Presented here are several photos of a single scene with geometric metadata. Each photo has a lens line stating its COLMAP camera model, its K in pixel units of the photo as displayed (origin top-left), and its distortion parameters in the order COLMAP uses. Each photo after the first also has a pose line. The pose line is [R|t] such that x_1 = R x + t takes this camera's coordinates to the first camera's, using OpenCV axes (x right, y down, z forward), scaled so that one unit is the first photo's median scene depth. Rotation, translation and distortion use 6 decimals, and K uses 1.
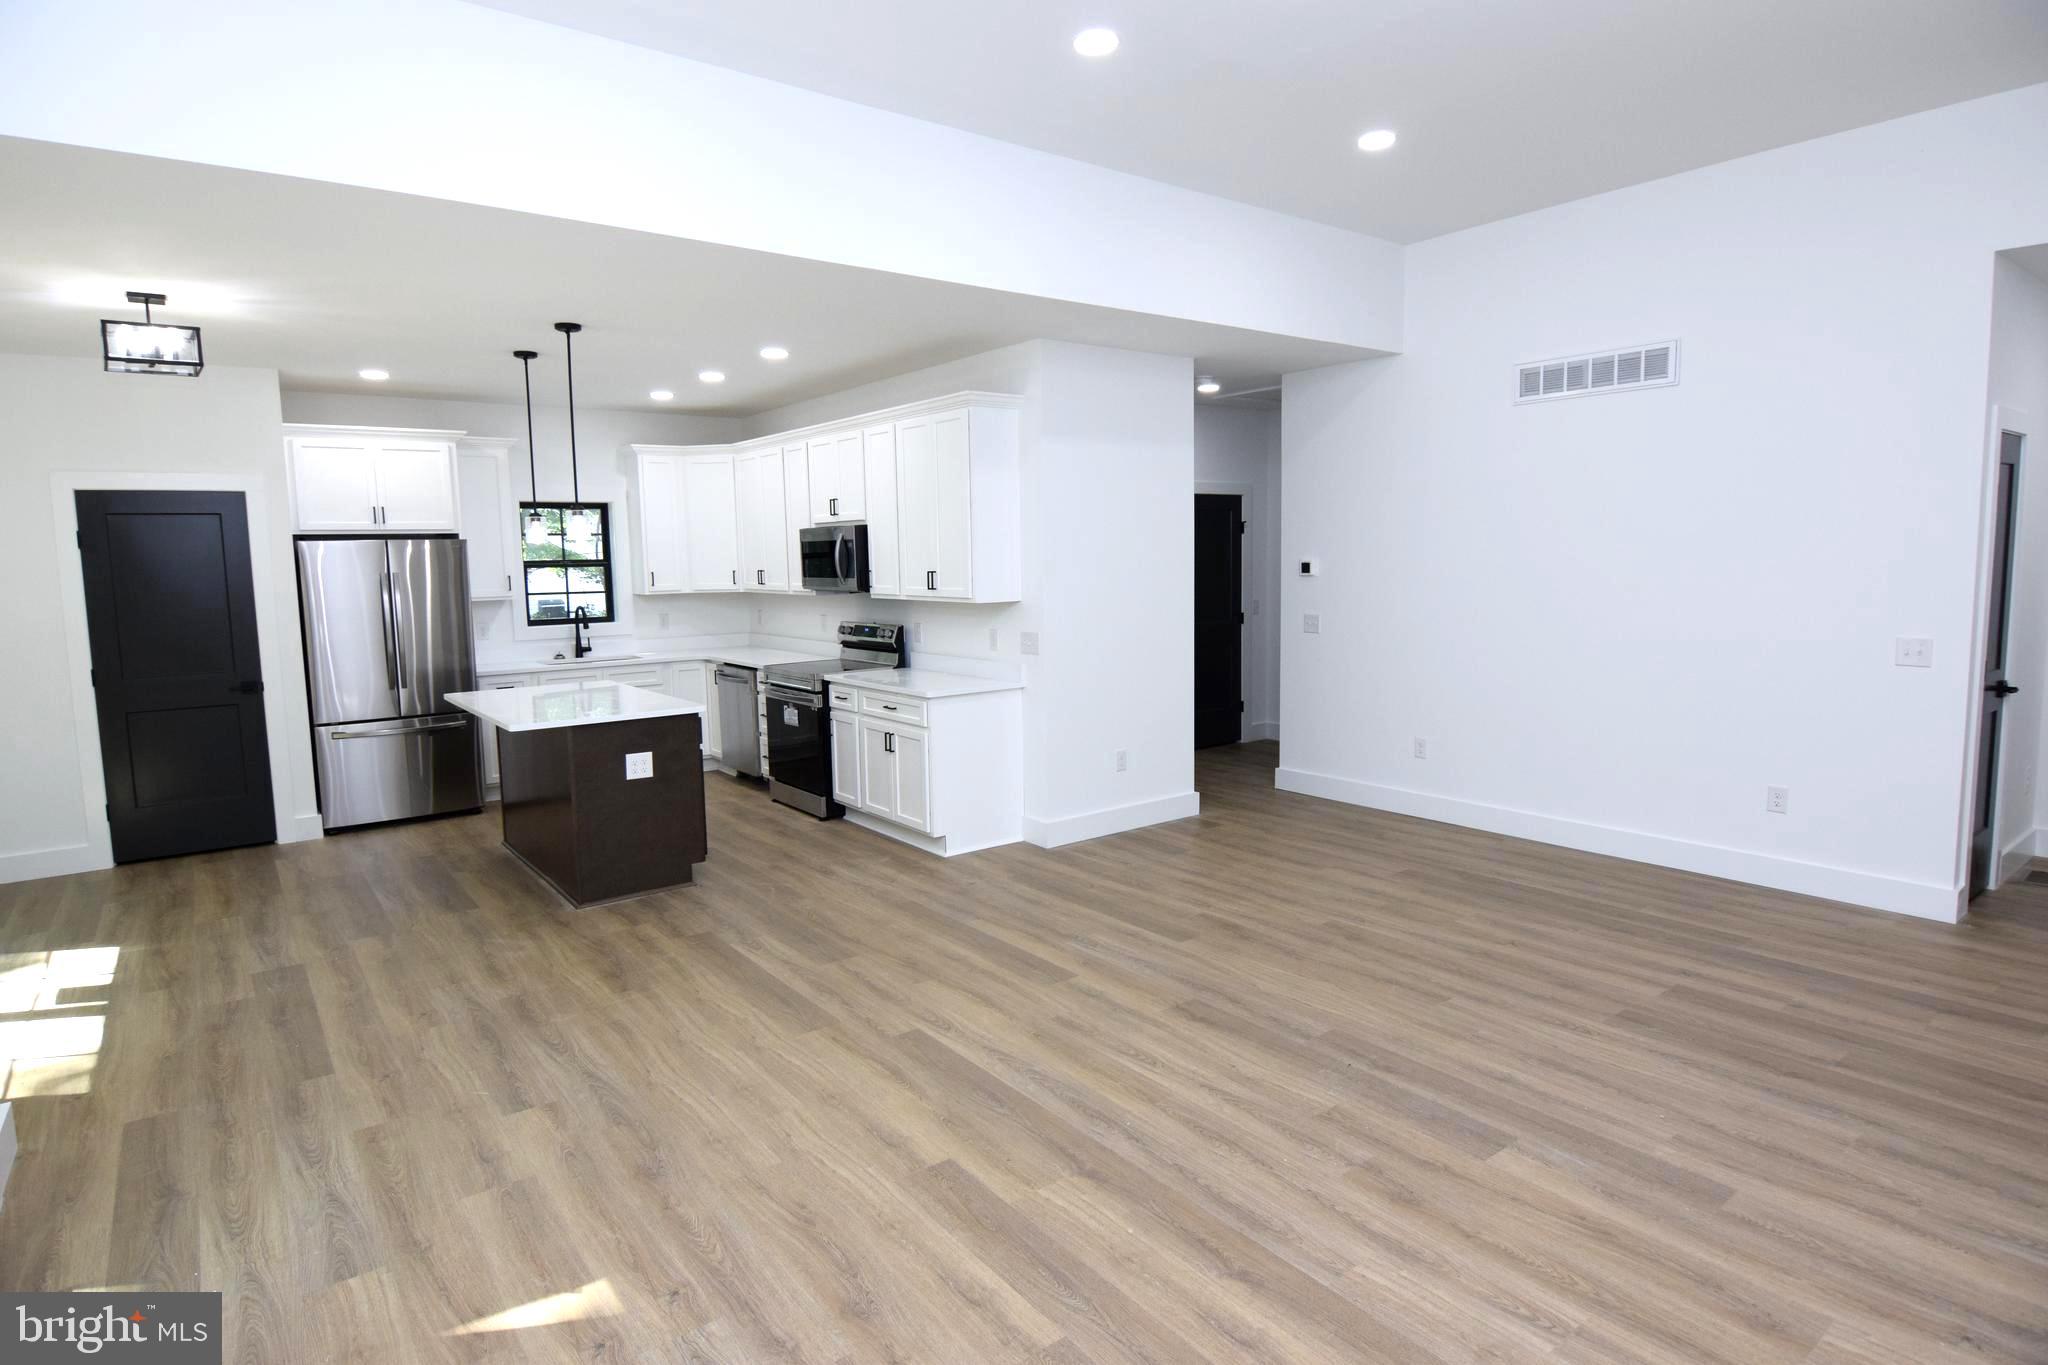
lens RADIAL K [[1084.6, 0, 1016.5], [0, 1084.6, 667.8], [0, 0, 1]] dist [0.006514, -0.022219]
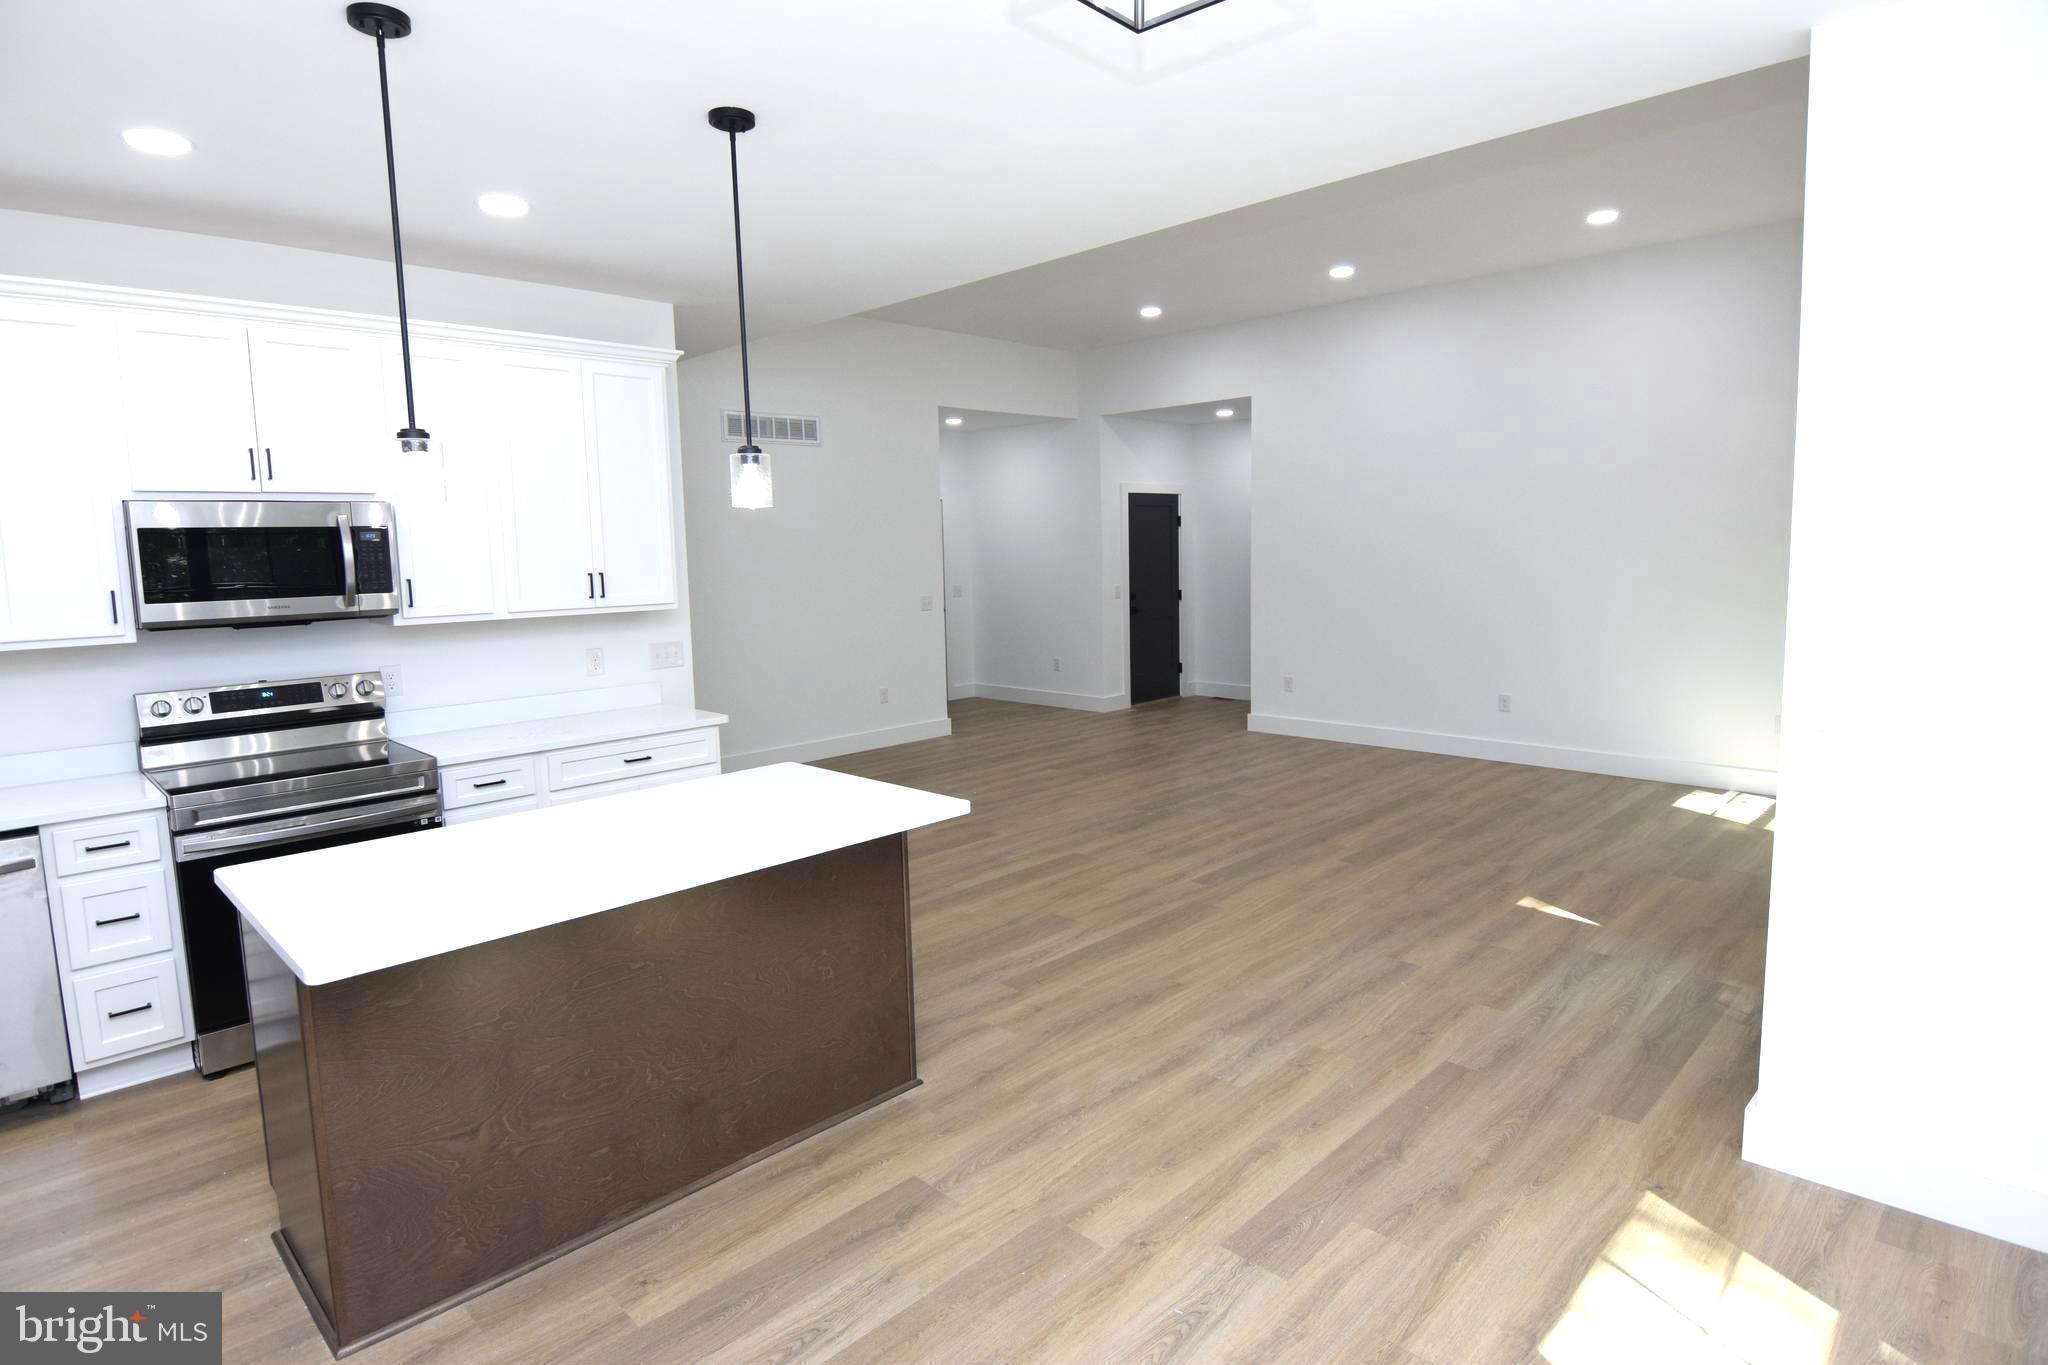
lens RADIAL K [[1084.6, 0, 1016.5], [0, 1084.6, 667.8], [0, 0, 1]] dist [0.006514, -0.022219]
pose [[-0.136445, -0.092374, 0.986332, -0.843412], [0.129198, 0.985480, 0.110167, -0.069419], [-0.982187, 0.142463, -0.122529, 0.813401]]
